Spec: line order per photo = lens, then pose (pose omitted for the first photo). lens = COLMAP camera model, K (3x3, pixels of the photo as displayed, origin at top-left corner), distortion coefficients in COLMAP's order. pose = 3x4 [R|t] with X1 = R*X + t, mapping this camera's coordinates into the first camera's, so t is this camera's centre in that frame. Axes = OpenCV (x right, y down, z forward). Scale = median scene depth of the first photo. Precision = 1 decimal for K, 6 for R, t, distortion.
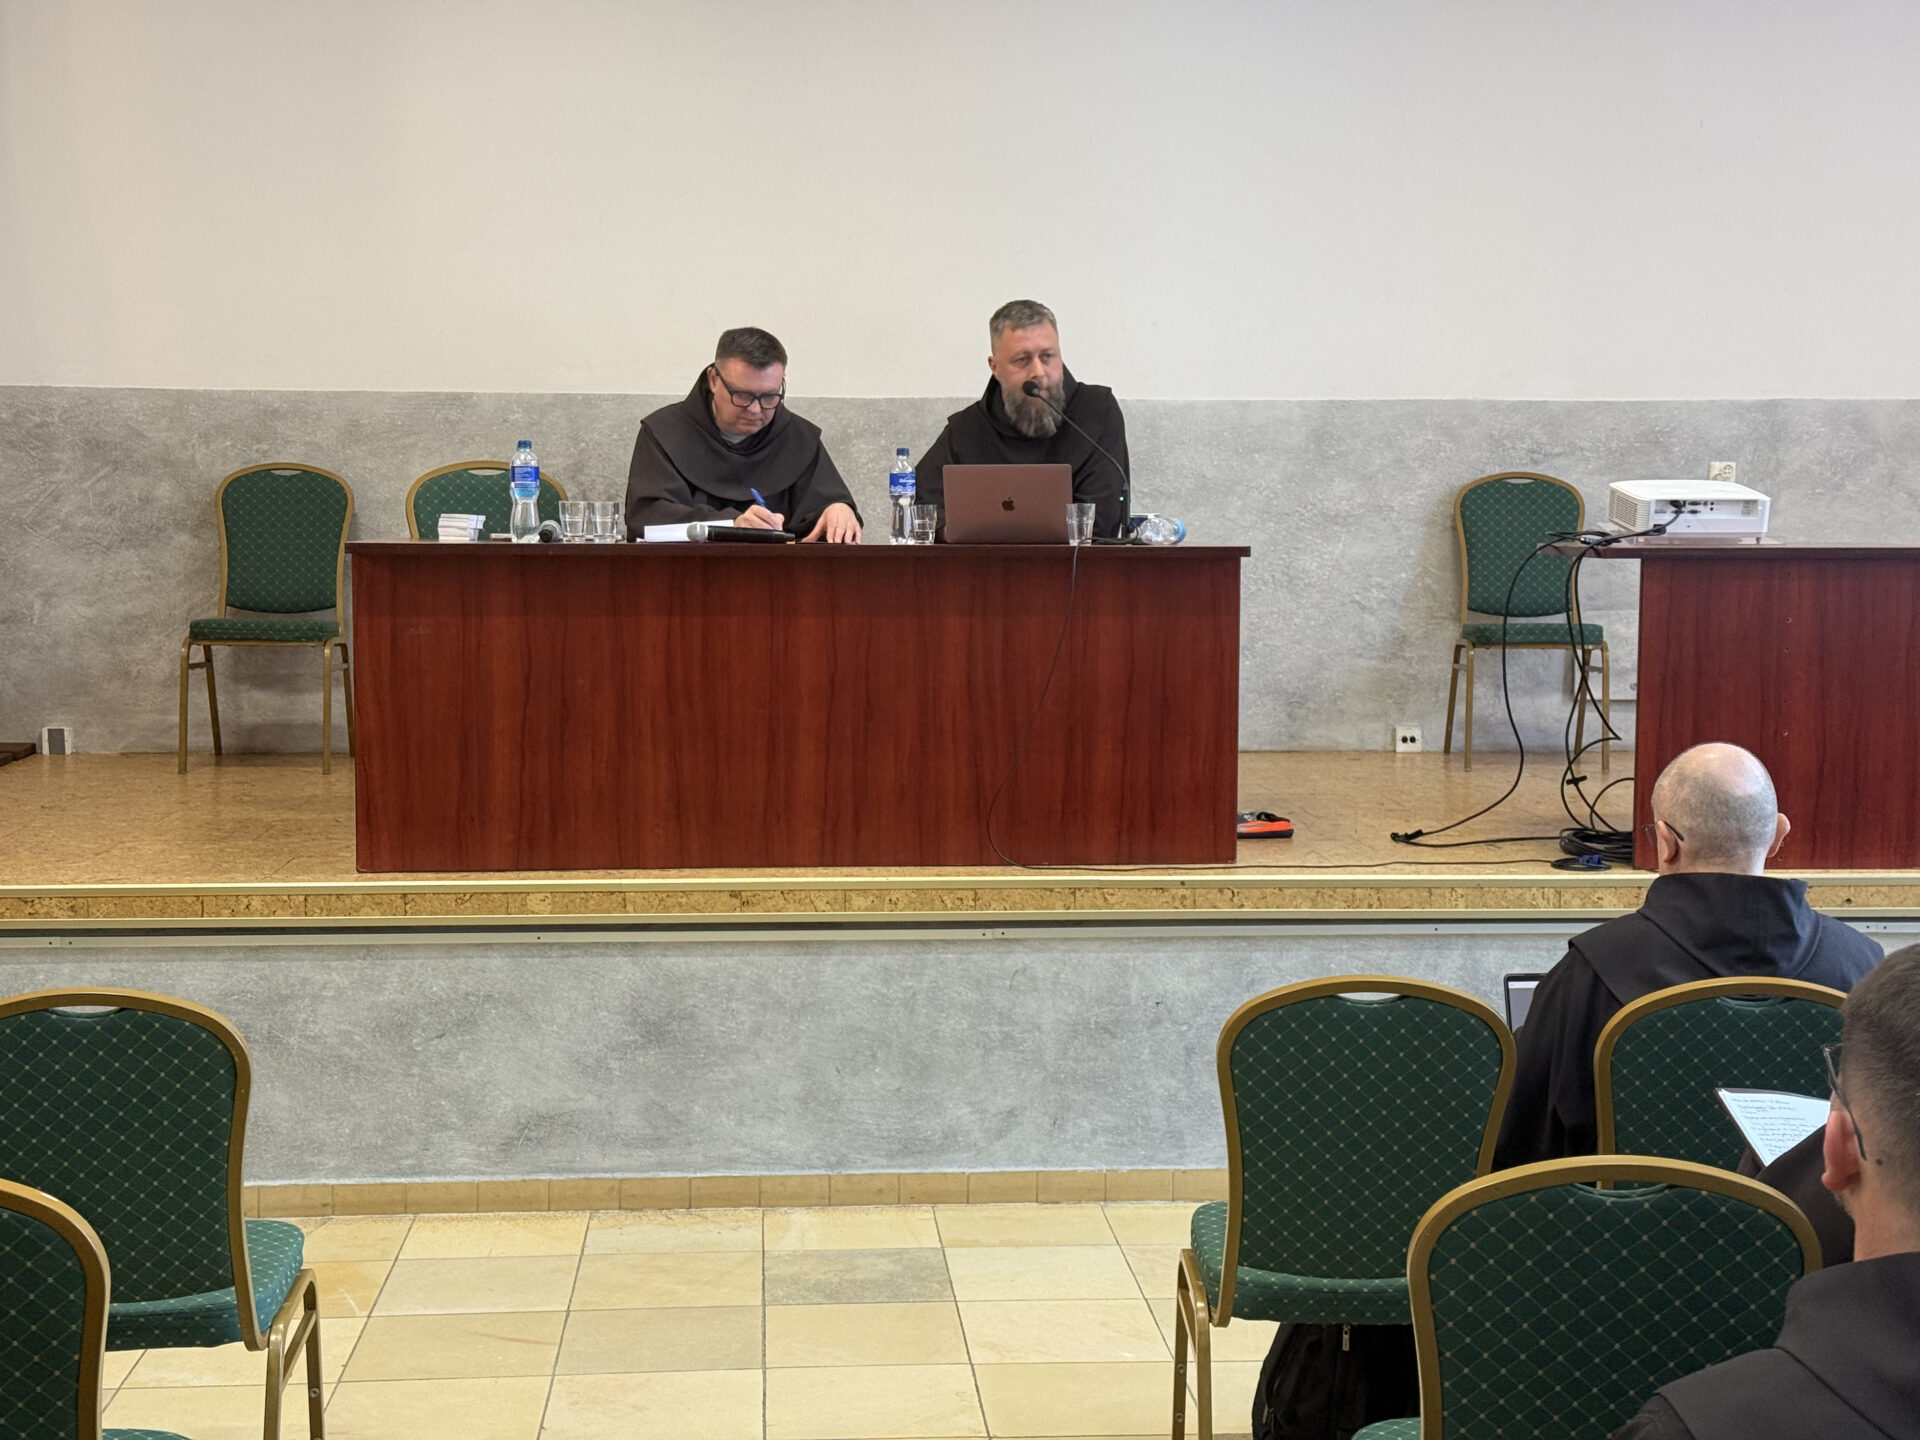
lens RADIAL K [[2686.9, 0, 960.0], [0, 2686.9, 720.0], [0, 0, 1]] dist [0.163652, -0.092750]
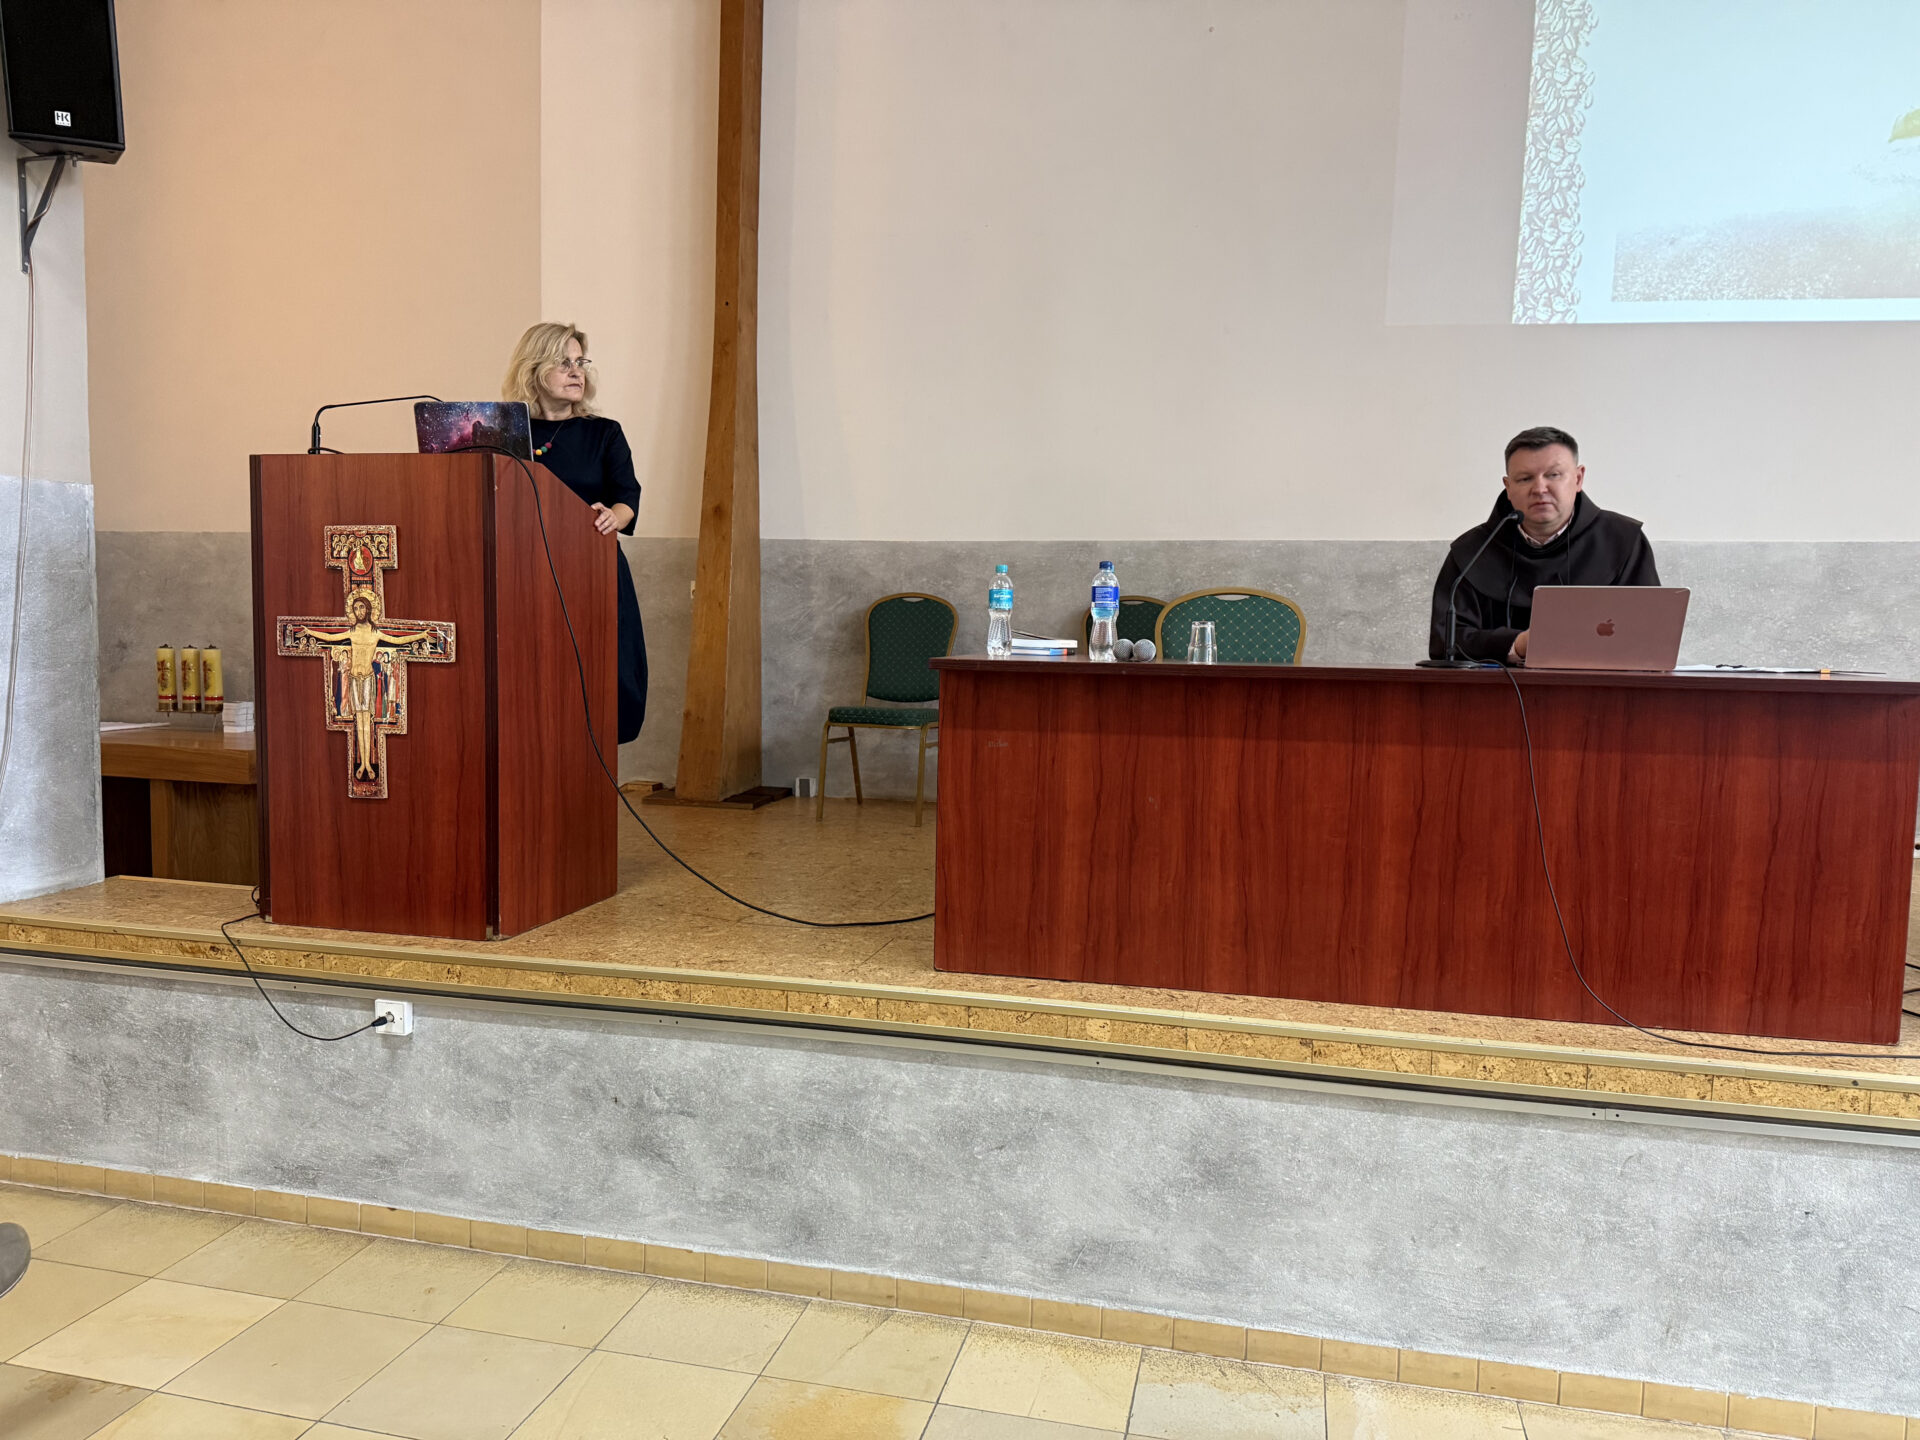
lens RADIAL K [[1363.1, 0, 960.0], [0, 1363.1, 720.0], [0, 0, 1]] dist [0.043918, -0.074536]
pose [[0.952797, 0.034943, -0.301592, -0.057590], [-0.038715, 0.999229, -0.006536, -0.038208], [0.301131, 0.017904, 0.953415, 0.502115]]
